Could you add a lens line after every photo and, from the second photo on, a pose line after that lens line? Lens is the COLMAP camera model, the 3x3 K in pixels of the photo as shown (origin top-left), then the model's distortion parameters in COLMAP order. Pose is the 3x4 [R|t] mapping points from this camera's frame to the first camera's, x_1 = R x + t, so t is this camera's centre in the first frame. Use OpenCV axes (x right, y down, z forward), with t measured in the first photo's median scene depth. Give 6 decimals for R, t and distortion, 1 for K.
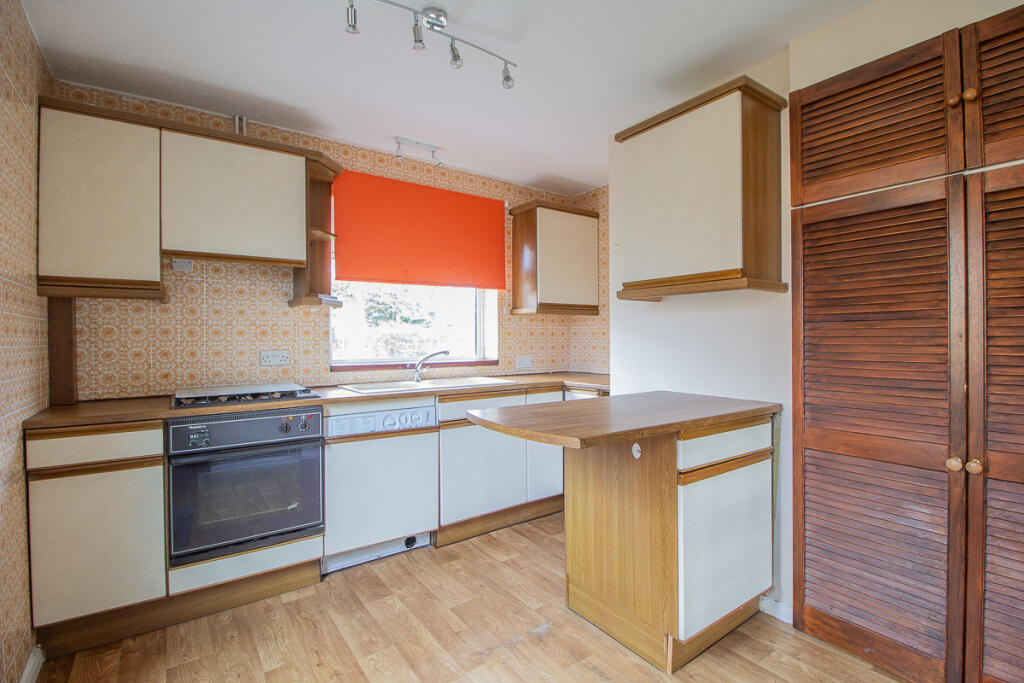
lens RADIAL K [[473.2, 0, 526.0], [0, 473.2, 337.6], [0, 0, 1]] dist [0.001242, -0.013549]
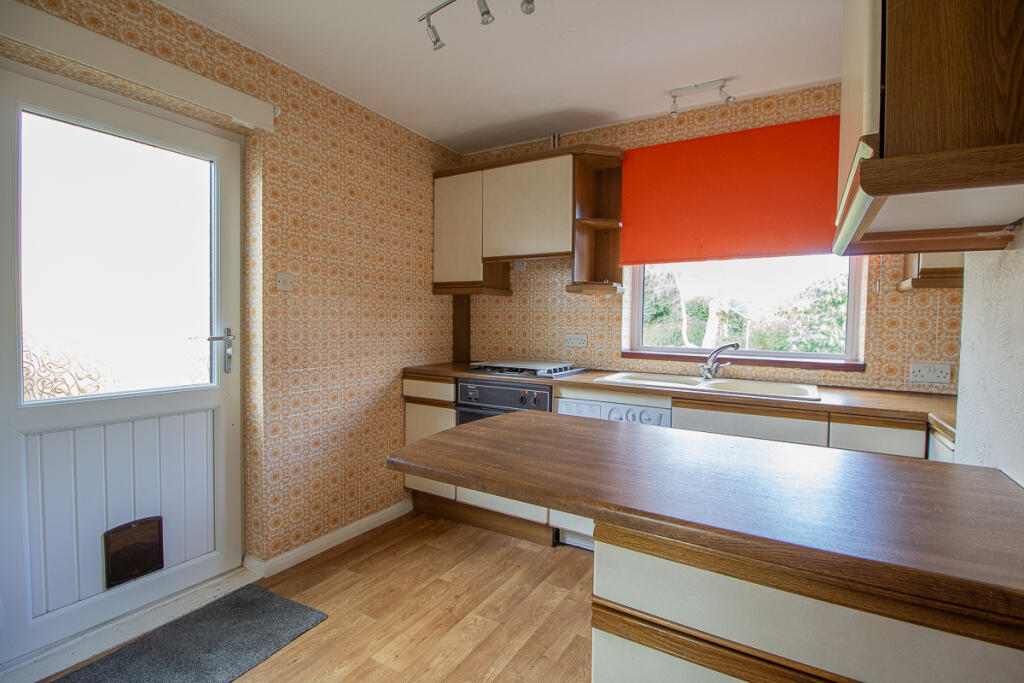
lens RADIAL K [[473.2, 0, 526.0], [0, 473.2, 337.6], [0, 0, 1]] dist [0.001242, -0.013549]
pose [[0.402410, 0.046167, -0.914295, 0.519291], [-0.017070, 0.998932, 0.042928, -0.011980], [0.915300, -0.001667, 0.402769, 0.505025]]
